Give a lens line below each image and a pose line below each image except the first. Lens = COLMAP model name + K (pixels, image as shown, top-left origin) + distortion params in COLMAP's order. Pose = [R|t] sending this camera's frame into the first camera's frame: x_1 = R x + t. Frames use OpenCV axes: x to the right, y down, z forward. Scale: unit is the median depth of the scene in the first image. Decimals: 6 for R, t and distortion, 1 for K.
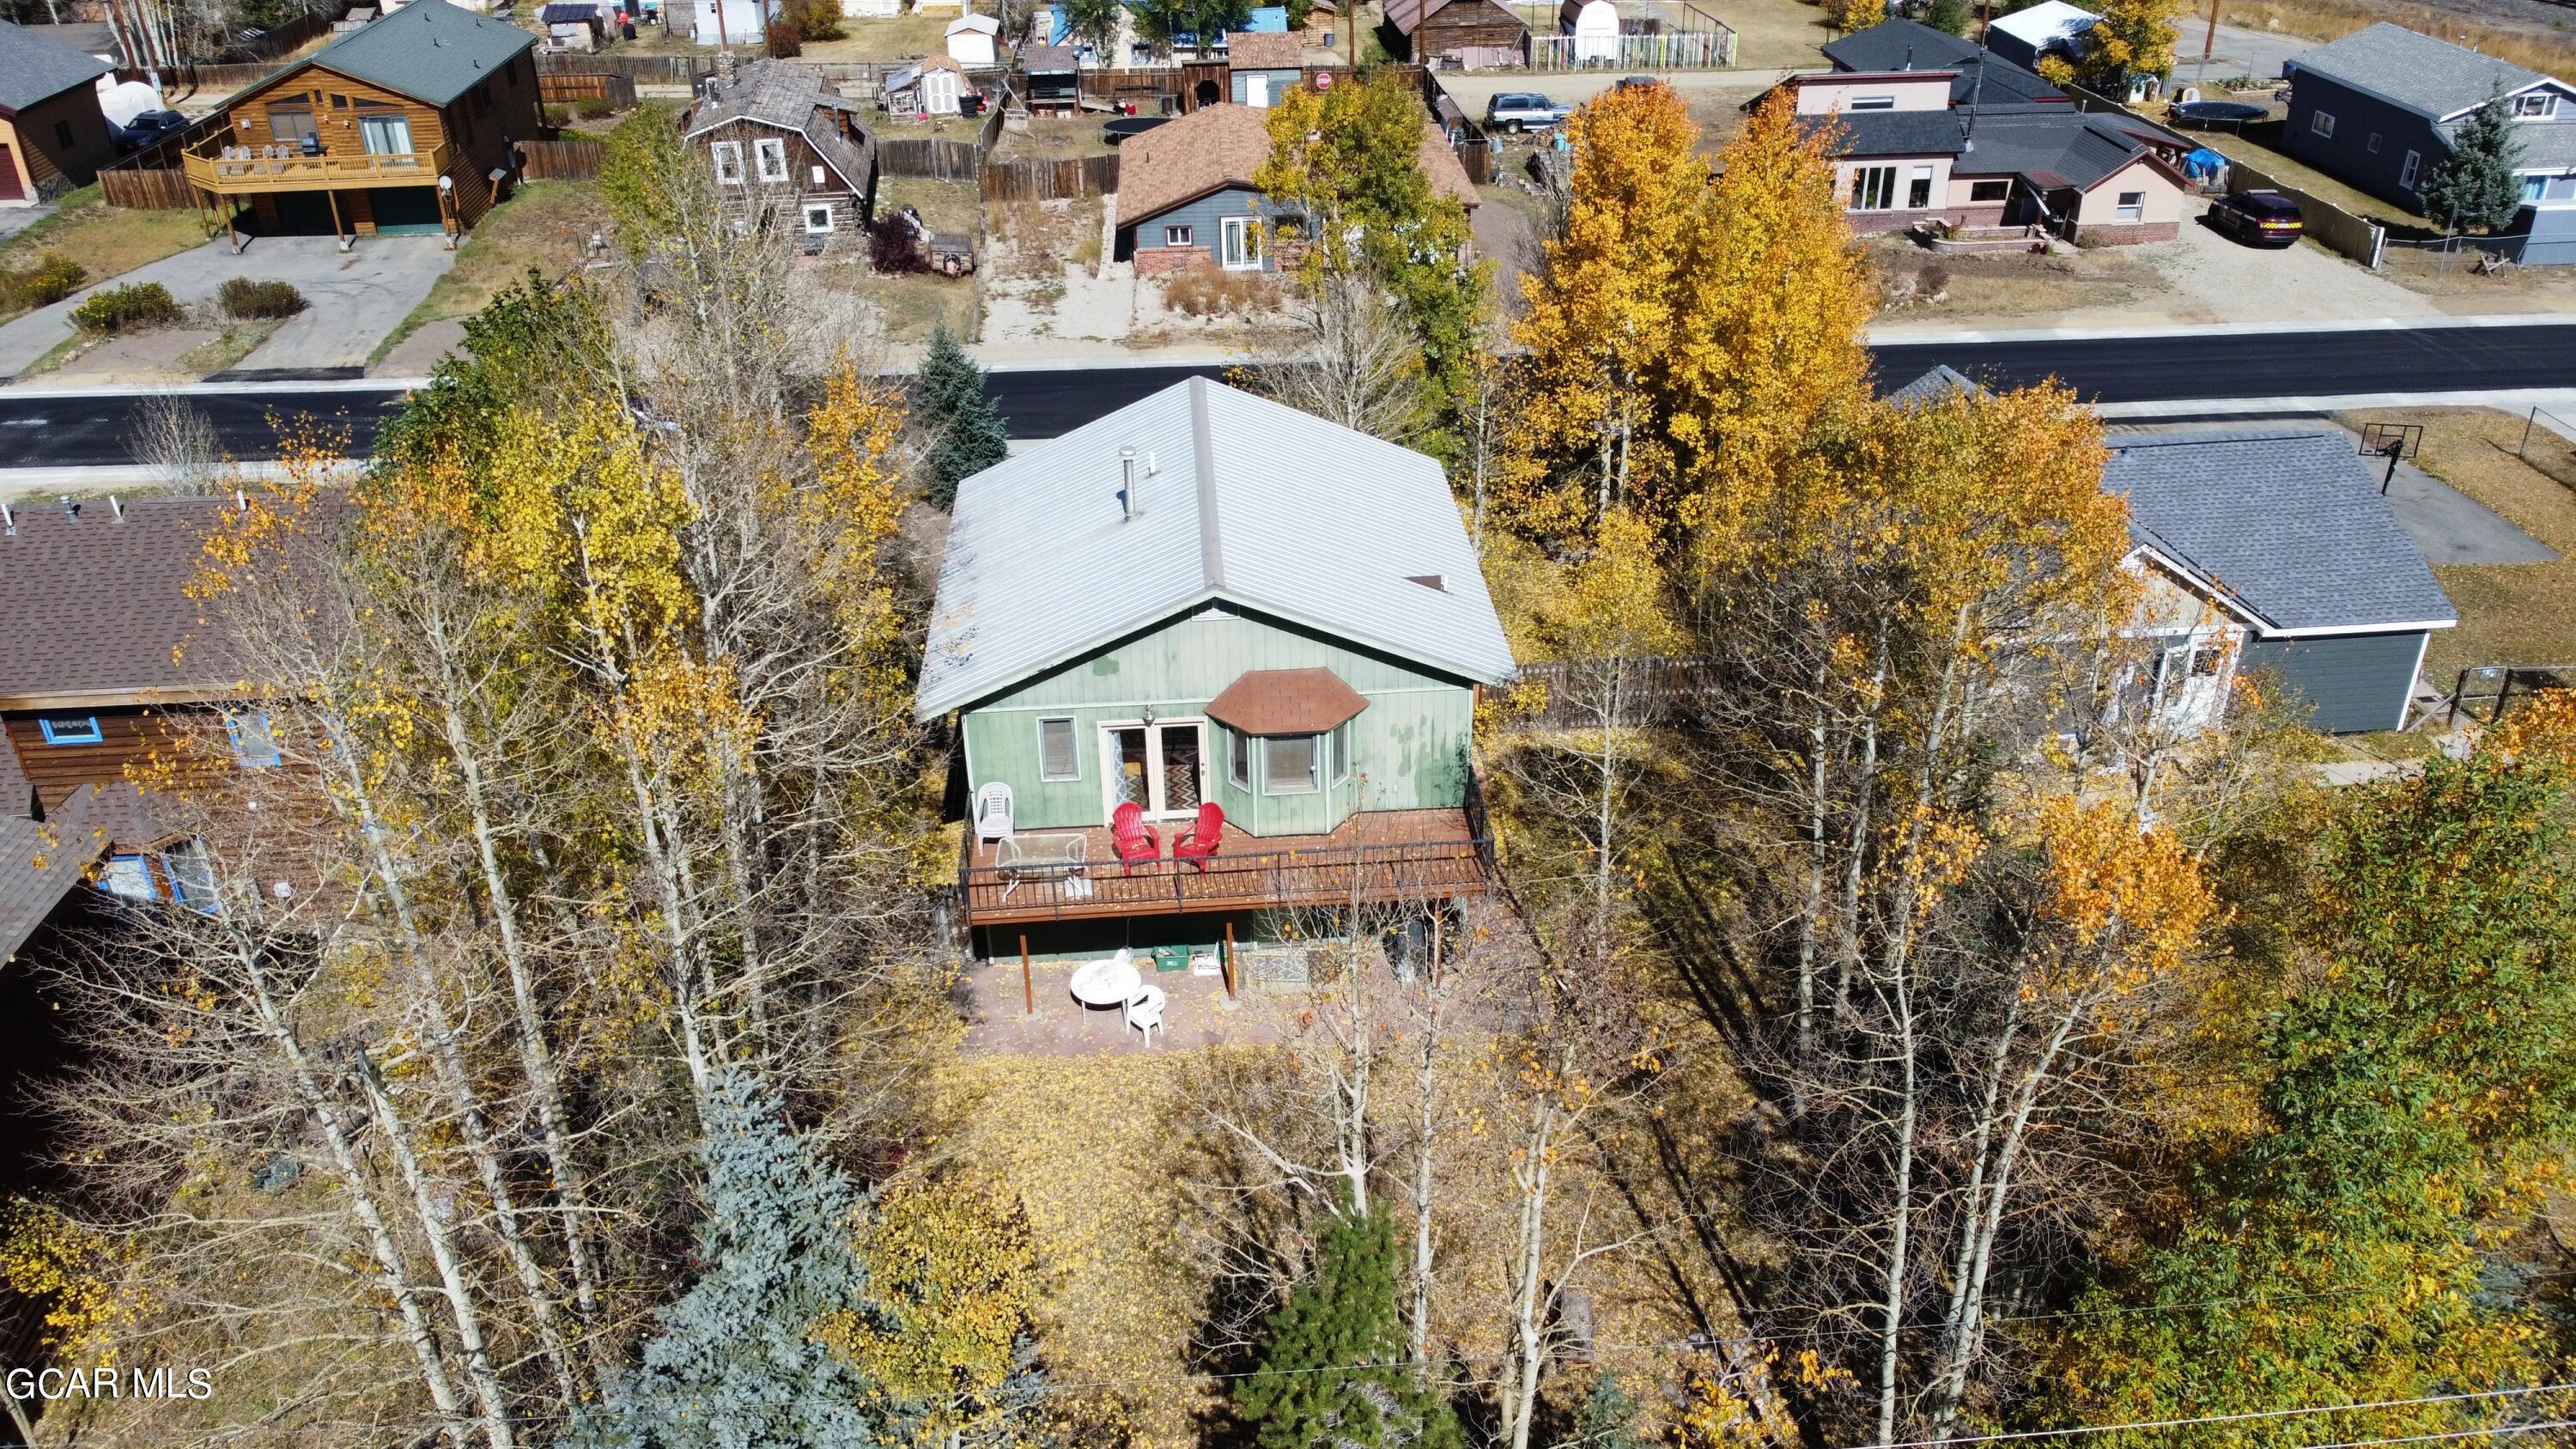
lens RADIAL K [[1879.6, 0, 1293.6], [0, 1879.6, 722.7], [0, 0, 1]] dist [-0.009599, -0.002889]
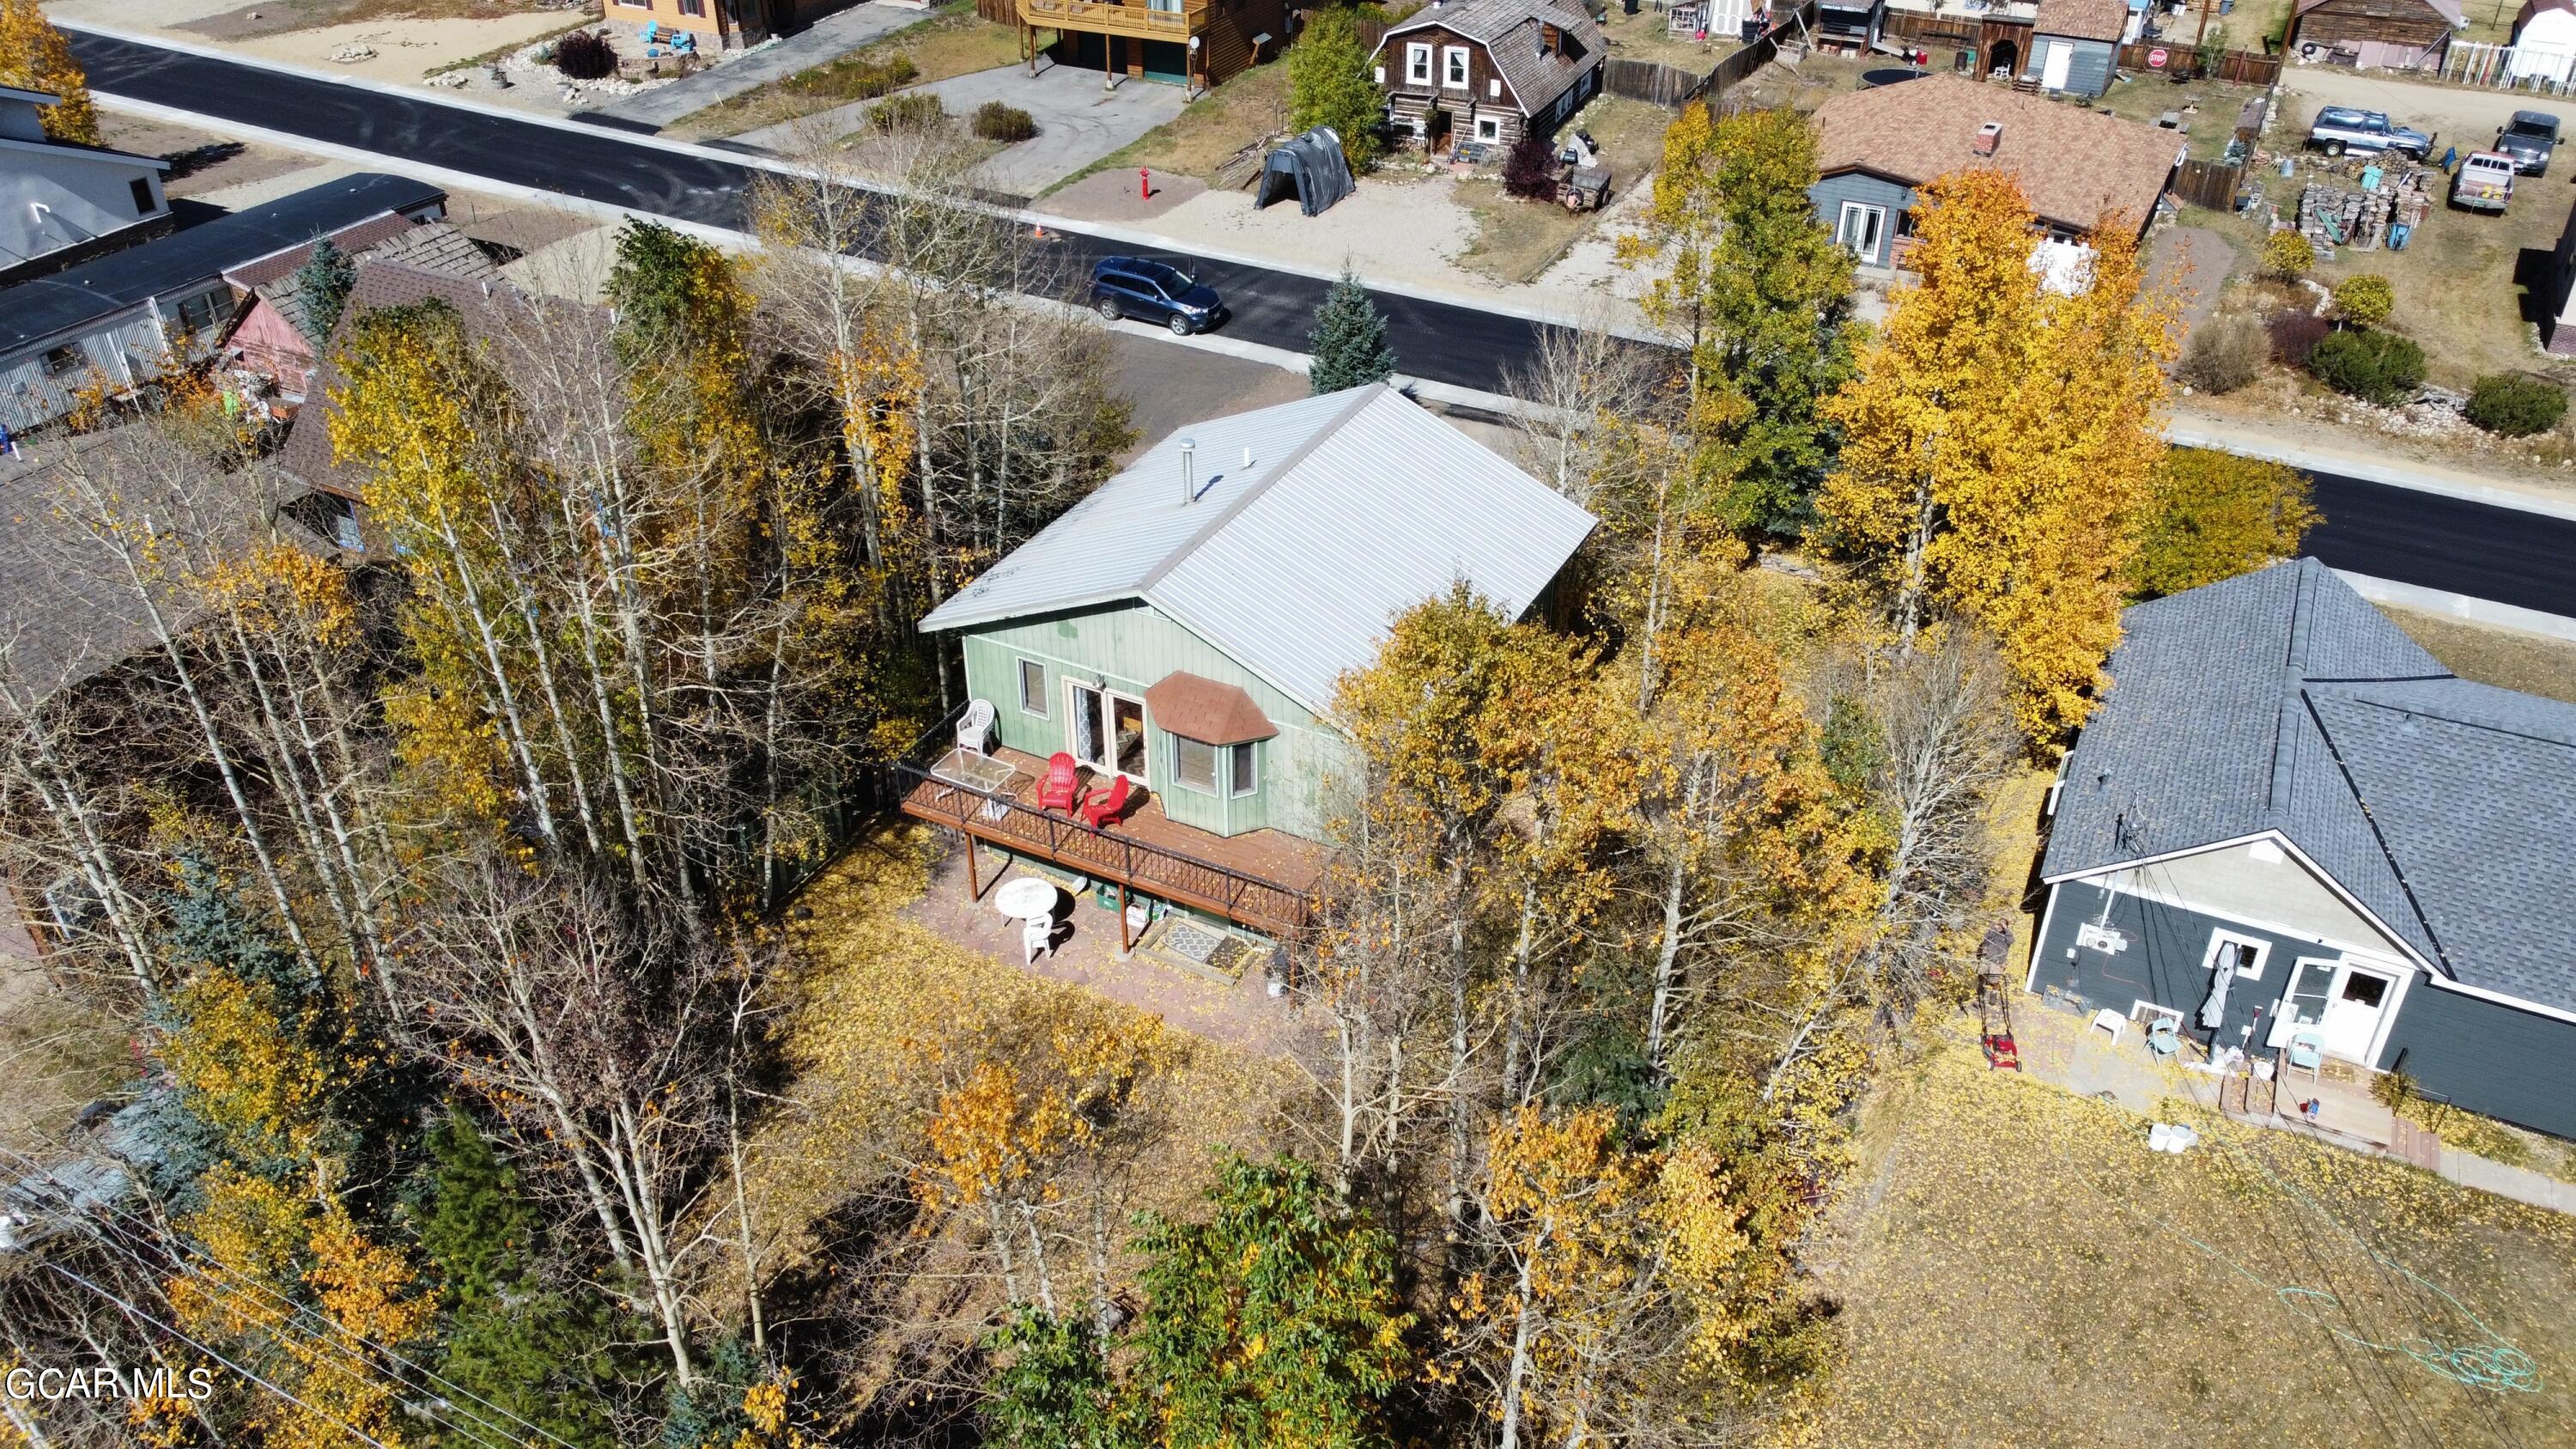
lens RADIAL K [[1879.6, 0, 1288.4], [0, 1879.6, 713.8], [0, 0, 1]] dist [-0.009599, -0.002889]
pose [[0.855468, 0.295789, -0.425068, 0.192068], [-0.268657, 0.955219, 0.124018, -0.059758], [0.442716, 0.008105, 0.896625, 0.022623]]
